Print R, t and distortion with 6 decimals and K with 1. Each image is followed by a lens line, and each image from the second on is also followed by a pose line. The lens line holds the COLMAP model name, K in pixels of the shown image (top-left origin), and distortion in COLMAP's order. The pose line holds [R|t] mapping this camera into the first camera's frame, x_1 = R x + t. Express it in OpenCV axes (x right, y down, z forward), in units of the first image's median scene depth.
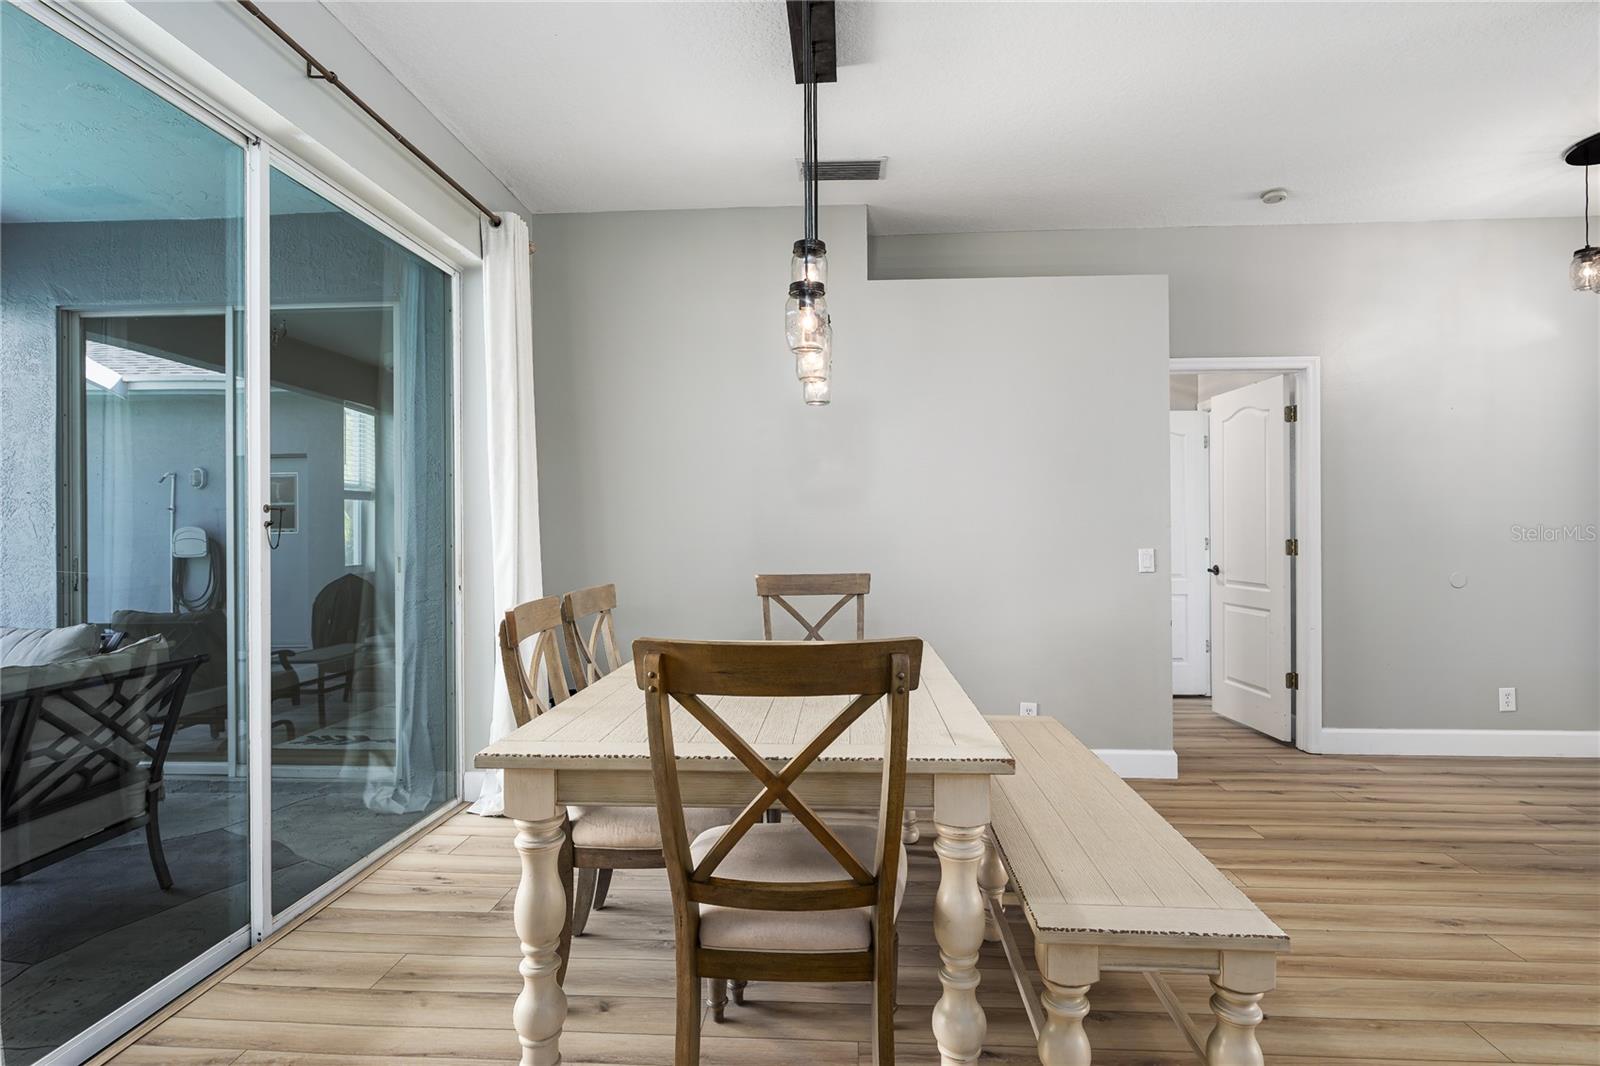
lens RADIAL K [[781.1, 0, 796.4], [0, 781.1, 535.3], [0, 0, 1]] dist [-0.001888, 0.000130]
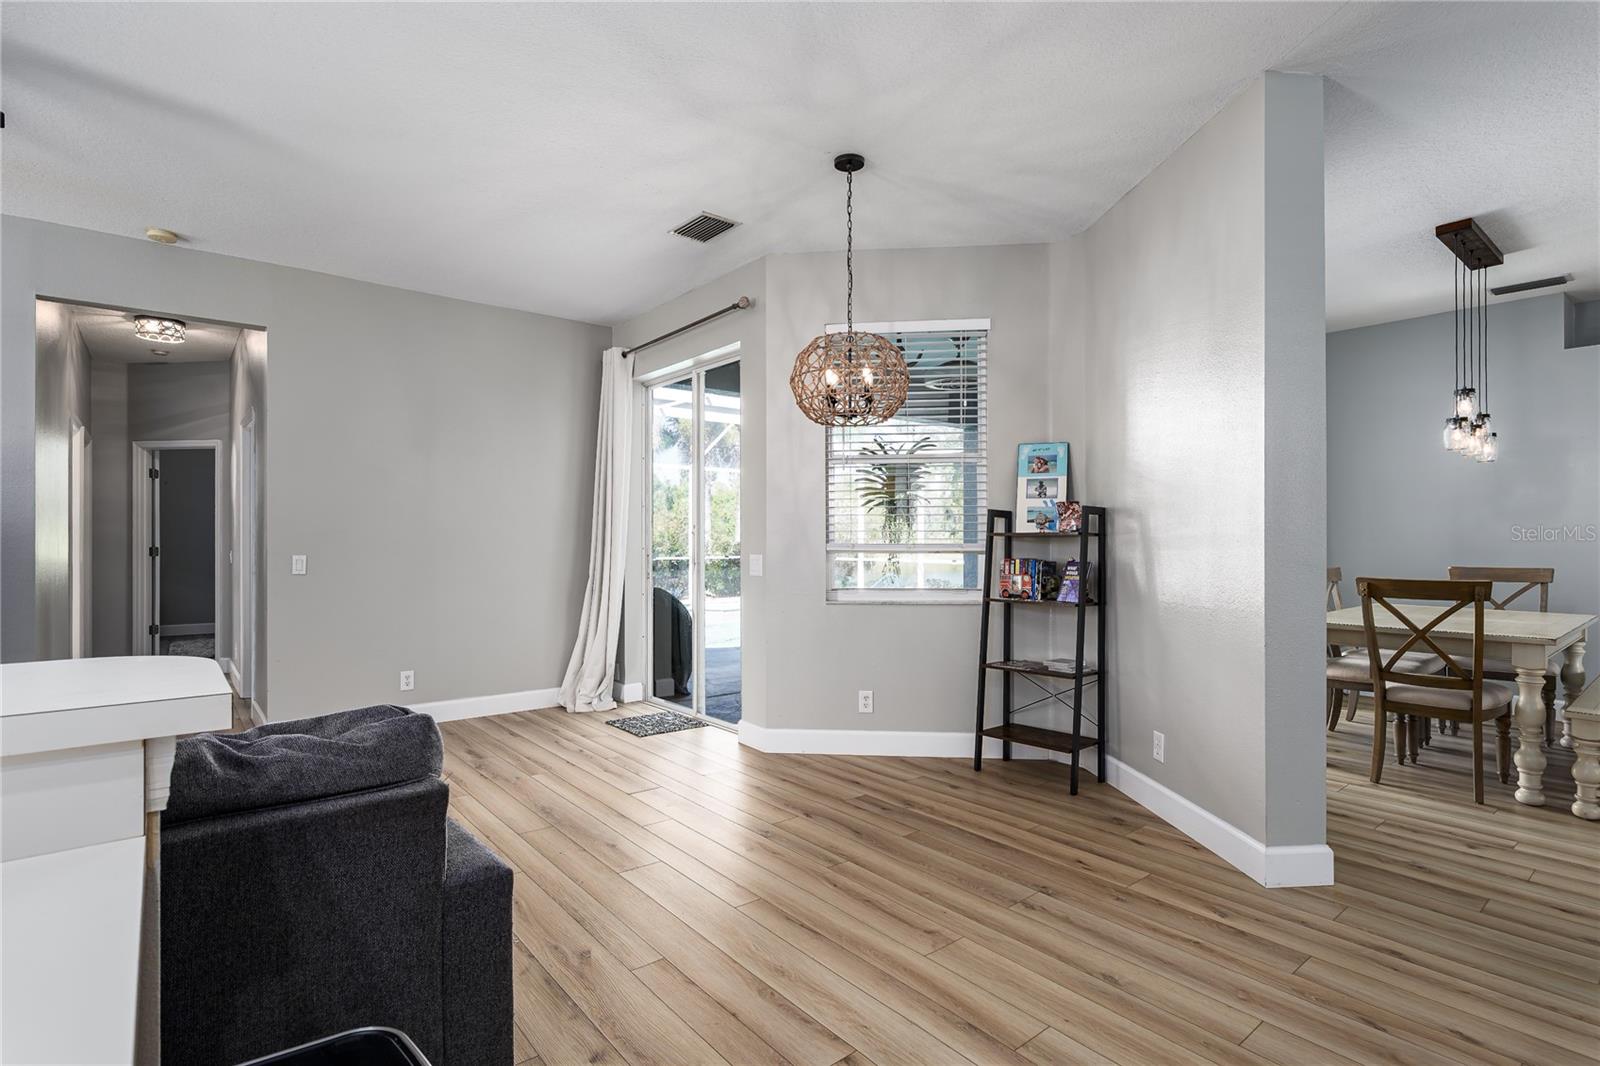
lens RADIAL K [[781.1, 0, 796.4], [0, 781.1, 535.3], [0, 0, 1]] dist [-0.001888, 0.000130]
pose [[0.682264, 0.000022, -0.731106, 0.447996], [-0.004024, 0.999985, -0.003725, -0.000312], [0.731095, 0.005483, 0.682253, -2.268597]]
